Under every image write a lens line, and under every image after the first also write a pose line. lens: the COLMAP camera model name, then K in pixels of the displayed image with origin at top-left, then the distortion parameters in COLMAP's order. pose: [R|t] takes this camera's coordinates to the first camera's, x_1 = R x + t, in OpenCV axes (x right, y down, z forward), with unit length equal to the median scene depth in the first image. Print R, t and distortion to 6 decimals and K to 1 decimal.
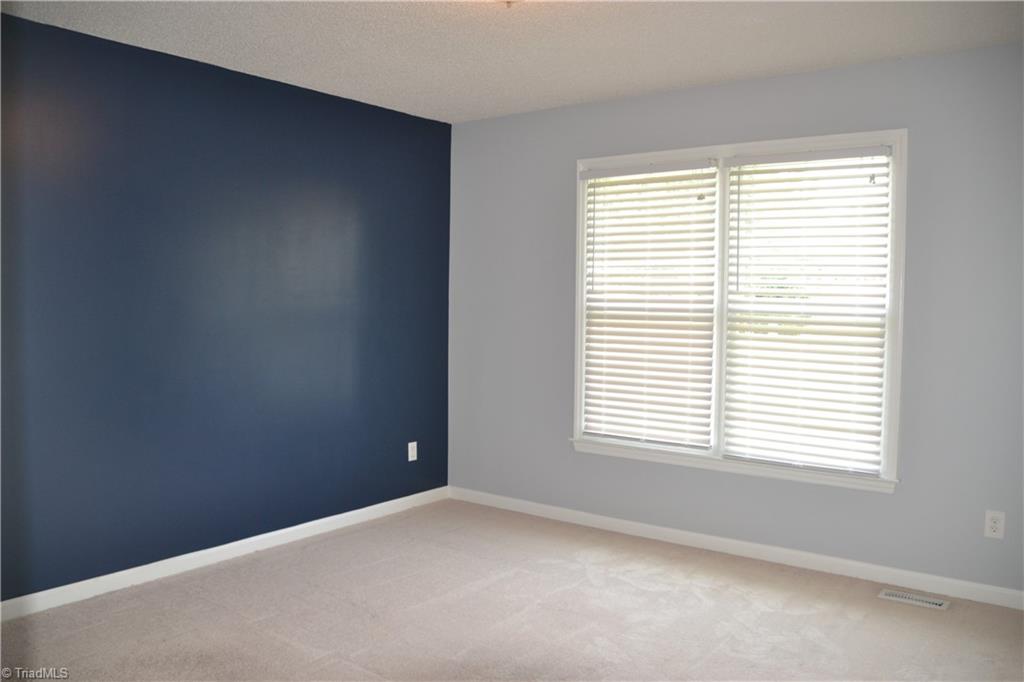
lens RADIAL K [[815.5, 0, 501.1], [0, 815.5, 348.2], [0, 0, 1]] dist [-0.155379, 0.107114]
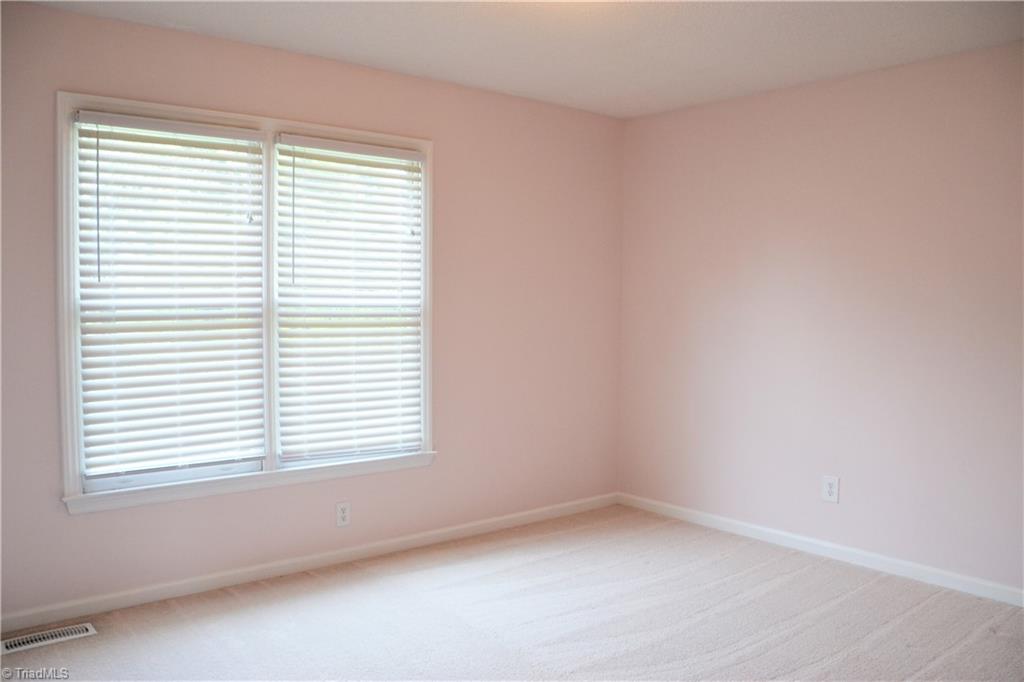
lens RADIAL K [[815.5, 0, 501.1], [0, 815.5, 348.2], [0, 0, 1]] dist [-0.155379, 0.107114]
pose [[0.207920, -0.071122, 0.975557, -0.532120], [0.058300, 0.996481, 0.060222, -0.038106], [-0.976407, 0.044354, 0.211335, 0.559569]]
